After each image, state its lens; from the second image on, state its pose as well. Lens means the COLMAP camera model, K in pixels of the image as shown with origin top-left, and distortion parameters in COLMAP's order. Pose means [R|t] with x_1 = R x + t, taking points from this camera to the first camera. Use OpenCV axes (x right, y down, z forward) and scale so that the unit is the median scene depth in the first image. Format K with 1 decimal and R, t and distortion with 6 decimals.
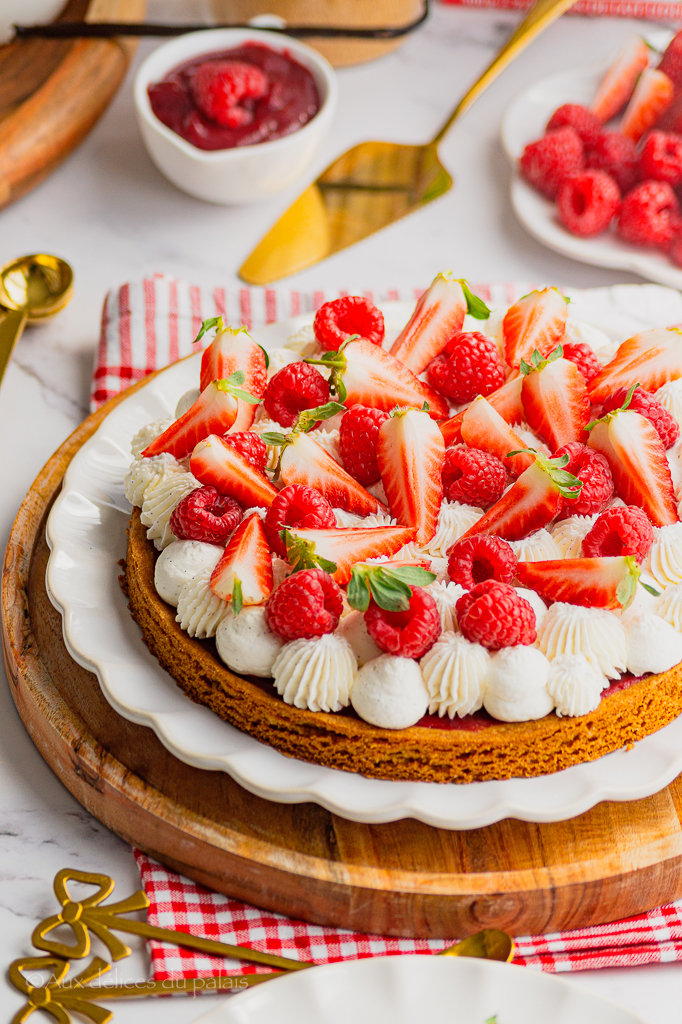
lens RADIAL K [[5550.4, 0, 341.0], [0, 5550.4, 512.0], [0, 0, 1]] dist [0.321306, -0.530996]
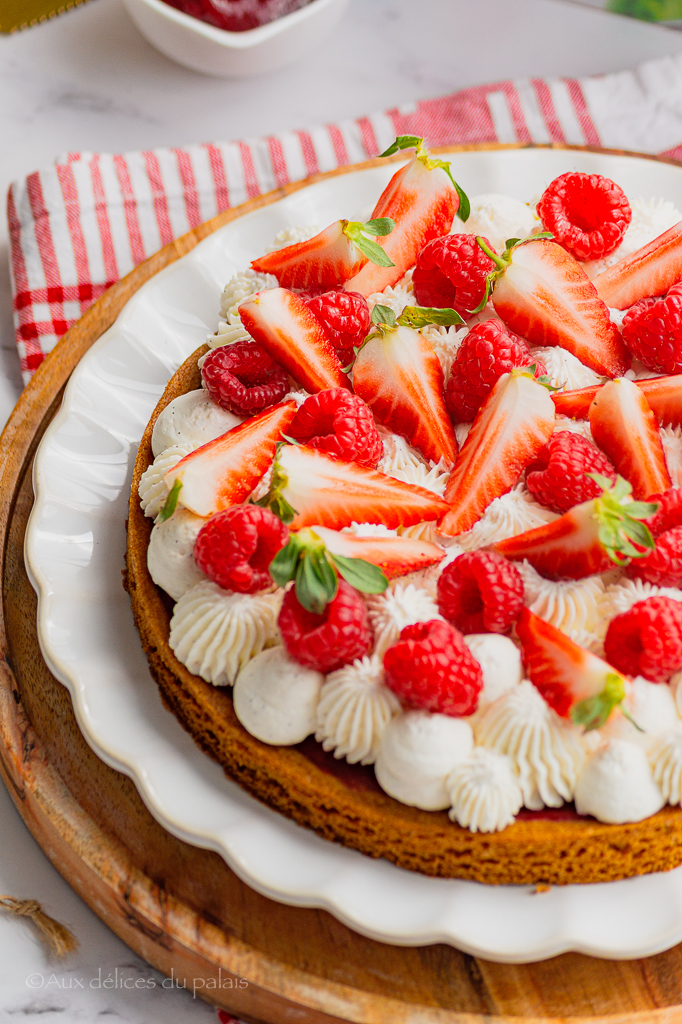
lens RADIAL K [[5550.4, 0, 341.0], [0, 5550.4, 512.0], [0, 0, 1]] dist [0.321306, -0.530996]
pose [[0.829546, 0.433340, -0.352236, 0.281123], [-0.350930, 0.895168, 0.274814, -0.209469], [0.434398, -0.104361, 0.894655, 0.301987]]
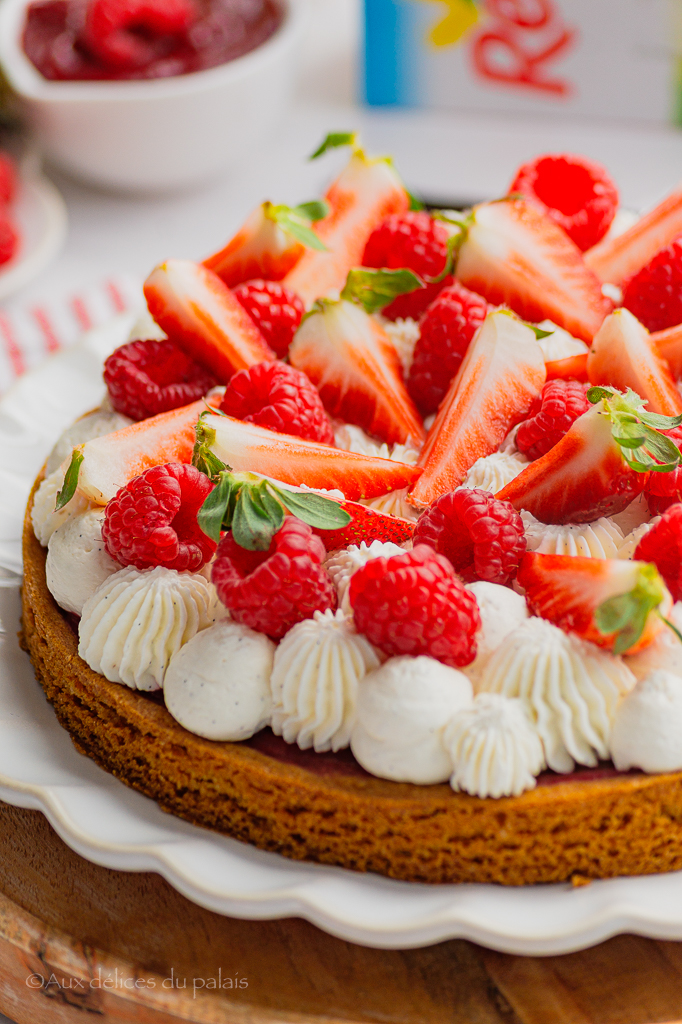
lens RADIAL K [[5550.4, 0, 341.0], [0, 5550.4, 512.0], [0, 0, 1]] dist [0.321306, -0.530996]
pose [[0.856265, 0.226765, -0.464099, 0.299144], [-0.280028, 0.958782, -0.048180, 0.040363], [0.434045, 0.171216, 0.884472, 0.459897]]
